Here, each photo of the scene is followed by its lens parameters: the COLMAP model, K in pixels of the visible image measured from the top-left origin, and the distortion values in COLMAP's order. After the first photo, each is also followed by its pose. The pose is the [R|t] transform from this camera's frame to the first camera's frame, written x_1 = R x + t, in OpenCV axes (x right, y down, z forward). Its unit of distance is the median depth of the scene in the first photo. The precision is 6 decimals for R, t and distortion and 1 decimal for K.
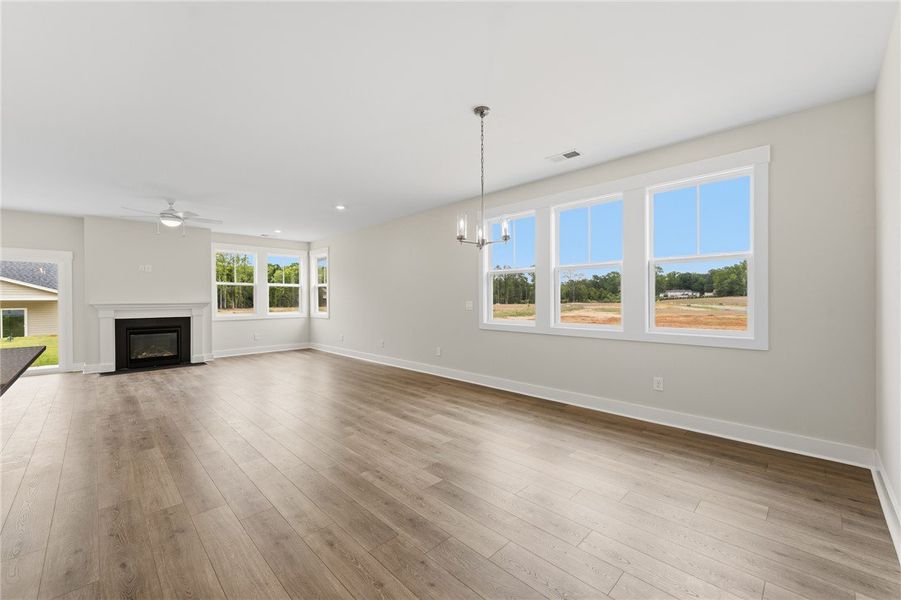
lens RADIAL K [[359.7, 0, 449.3], [0, 359.7, 302.4], [0, 0, 1]] dist [-0.001096, -0.000613]
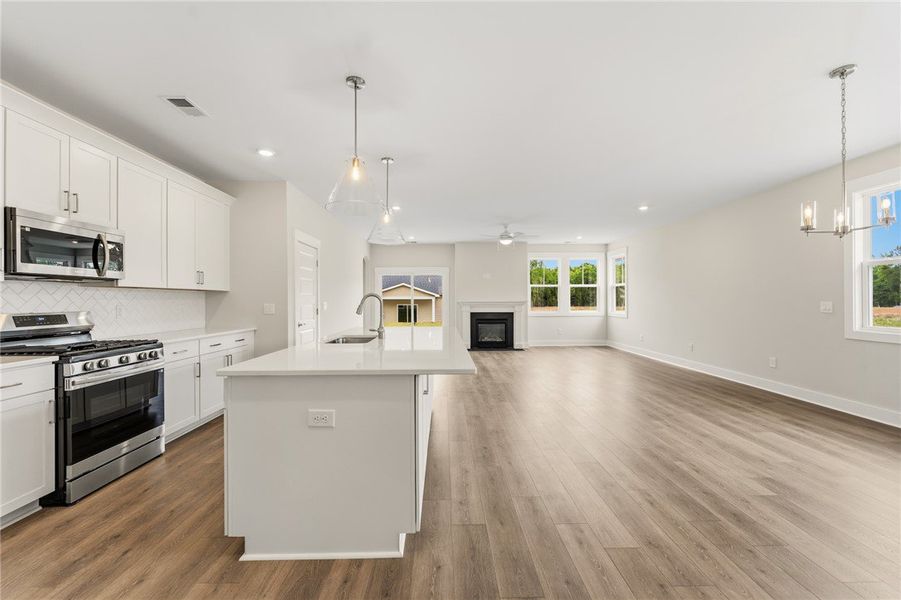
lens RADIAL K [[359.7, 0, 450.5], [0, 359.7, 298.9], [0, 0, 1]] dist [-0.001096, -0.000613]
pose [[0.723351, 0.001724, -0.690479, 0.003855], [-0.007365, 0.999959, -0.005219, 0.000930], [0.690442, 0.008861, 0.723334, -0.095619]]
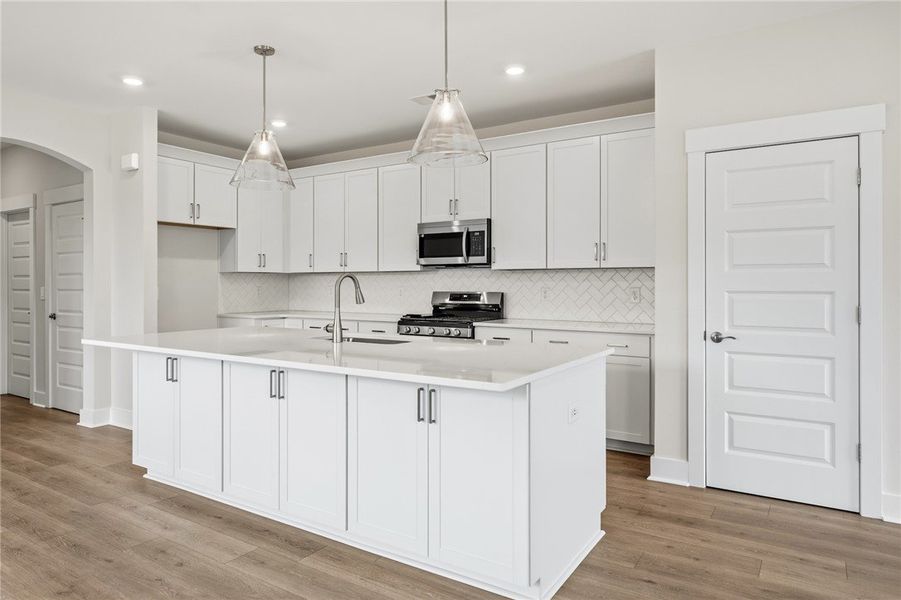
lens RADIAL K [[561.3, 0, 435.4], [0, 561.3, 283.1], [0, 0, 1]] dist [-0.005397, -0.000232]
pose [[-0.978191, 0.003741, -0.207673, -0.393578], [0.002506, 0.999978, 0.006208, -0.000763], [0.207691, 0.005553, -0.978179, 0.712841]]
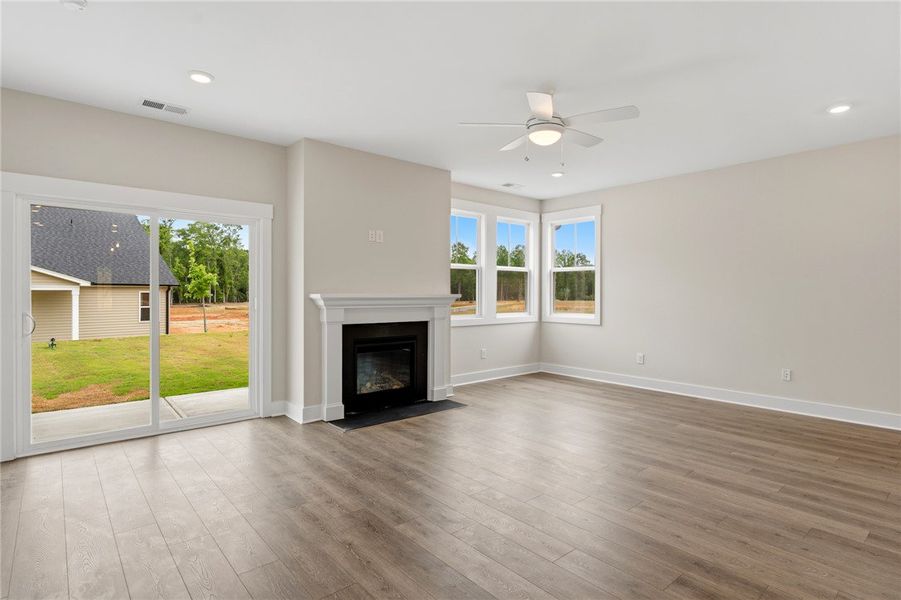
lens RADIAL K [[463.5, 0, 449.1], [0, 463.5, 294.6], [0, 0, 1]] dist [0.003688, -0.000620]
pose [[0.997358, 0.009144, -0.072067, -0.719324], [-0.009596, 0.999936, -0.005933, 0.001832], [0.072008, 0.006609, 0.997382, 0.289884]]
